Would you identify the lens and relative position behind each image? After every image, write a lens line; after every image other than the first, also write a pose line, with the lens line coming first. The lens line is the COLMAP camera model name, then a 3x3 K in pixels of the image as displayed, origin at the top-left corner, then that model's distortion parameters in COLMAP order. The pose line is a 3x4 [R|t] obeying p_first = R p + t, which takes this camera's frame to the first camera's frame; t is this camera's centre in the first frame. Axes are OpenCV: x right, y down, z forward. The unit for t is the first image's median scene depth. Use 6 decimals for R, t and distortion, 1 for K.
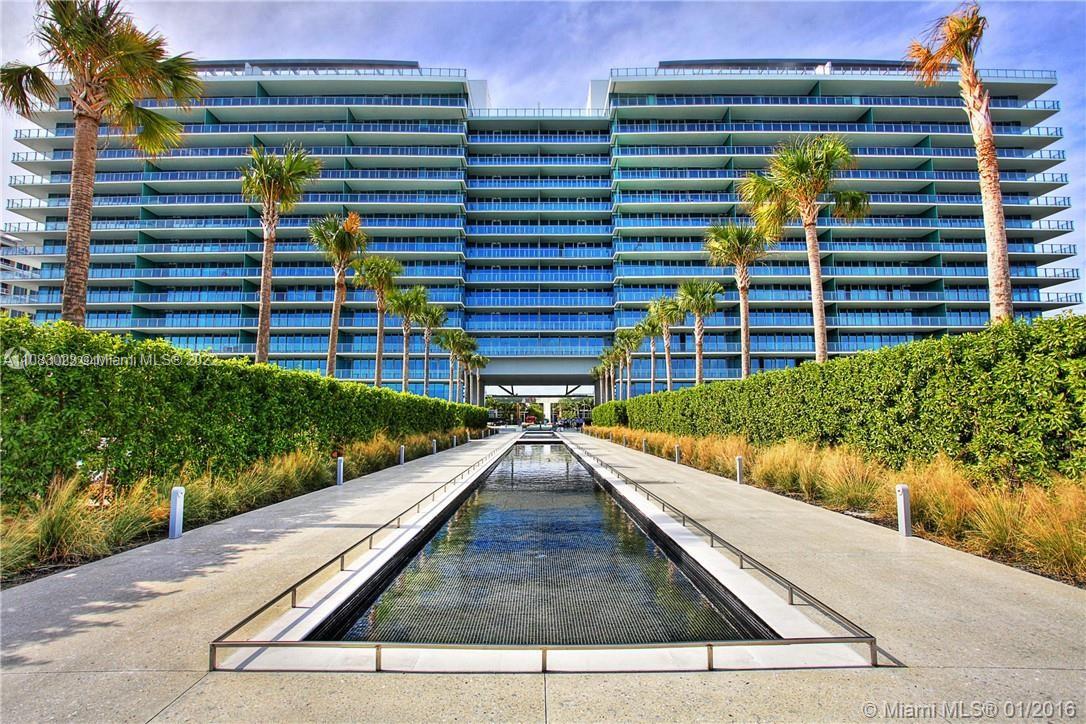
lens RADIAL K [[555.4, 0, 543.0], [0, 555.4, 362.0], [0, 0, 1]] dist [-0.021072, 0.016887]
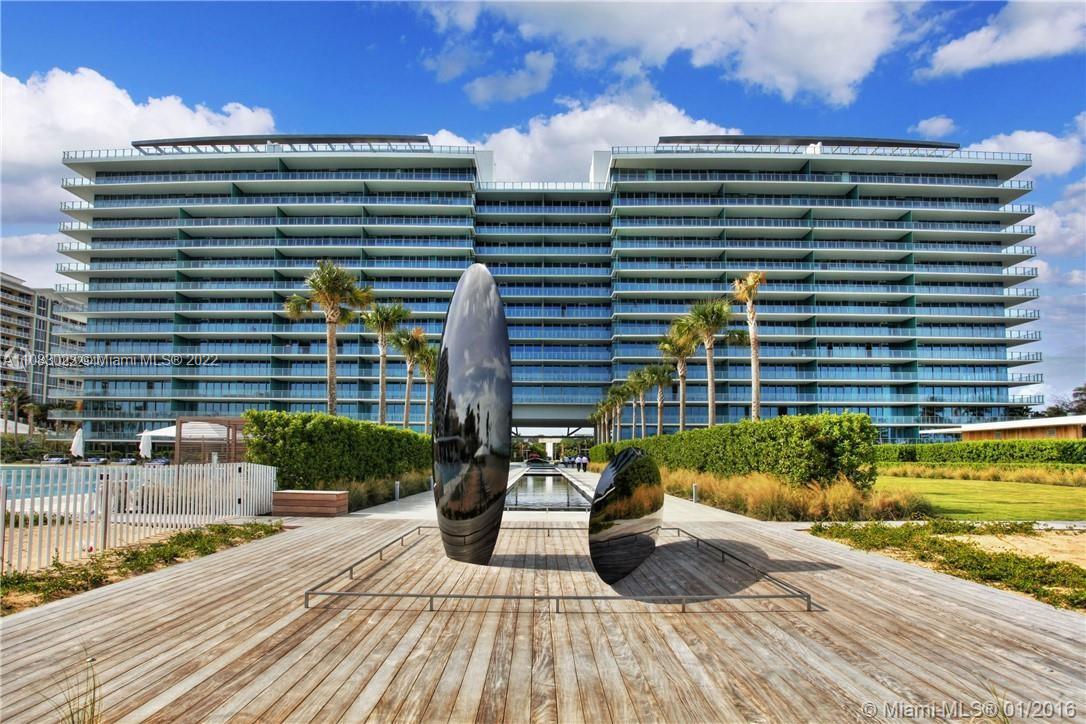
lens RADIAL K [[504.9, 0, 541.7], [0, 504.9, 361.9], [0, 0, 1]] dist [-0.015414, 0.000094]
pose [[0.999948, 0.005513, -0.008530, -0.000710], [-0.005034, 0.998462, 0.055218, -0.154398], [0.008821, -0.055172, 0.998438, 0.018043]]
